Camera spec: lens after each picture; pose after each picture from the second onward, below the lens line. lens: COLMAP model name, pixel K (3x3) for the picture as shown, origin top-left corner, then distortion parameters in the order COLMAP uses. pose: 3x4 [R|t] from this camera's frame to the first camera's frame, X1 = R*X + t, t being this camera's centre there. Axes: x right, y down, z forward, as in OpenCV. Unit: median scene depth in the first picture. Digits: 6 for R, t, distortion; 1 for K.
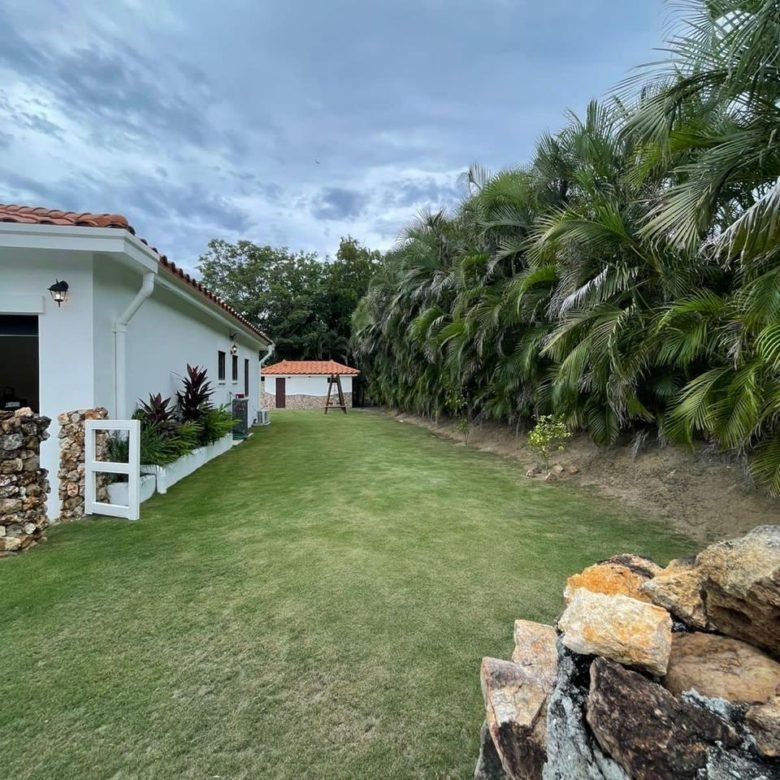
lens RADIAL K [[420.7, 0, 389.5], [0, 420.7, 386.2], [0, 0, 1]] dist [-0.012026, 0.006768]
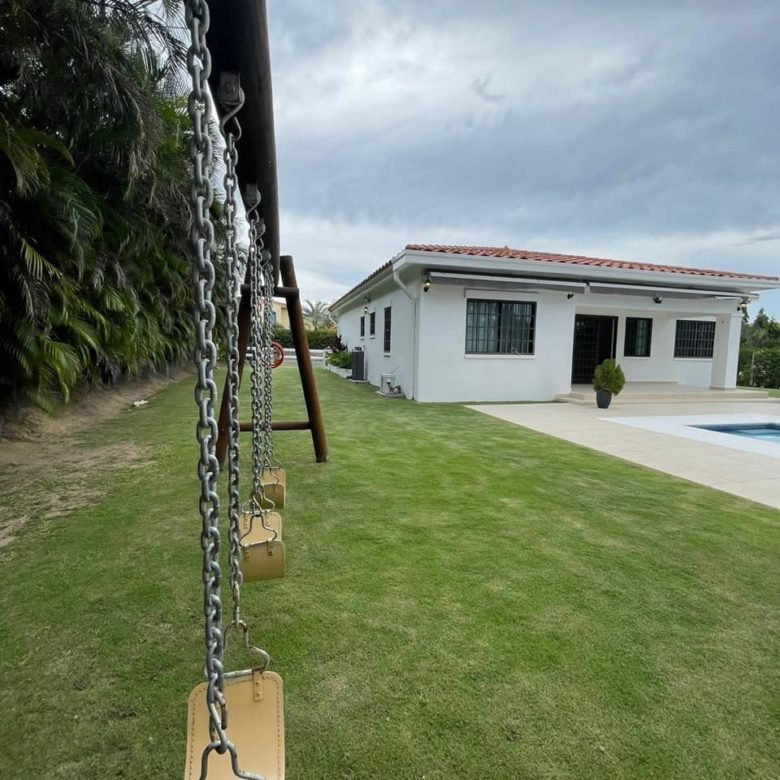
lens RADIAL K [[420.7, 0, 390.6], [0, 420.7, 386.6], [0, 0, 1]] dist [-0.012026, 0.006768]
pose [[-0.993967, -0.010873, -0.109135, -0.135777], [-0.020213, 0.996189, 0.084845, 0.010008], [0.107796, 0.086540, -0.990399, 0.961034]]
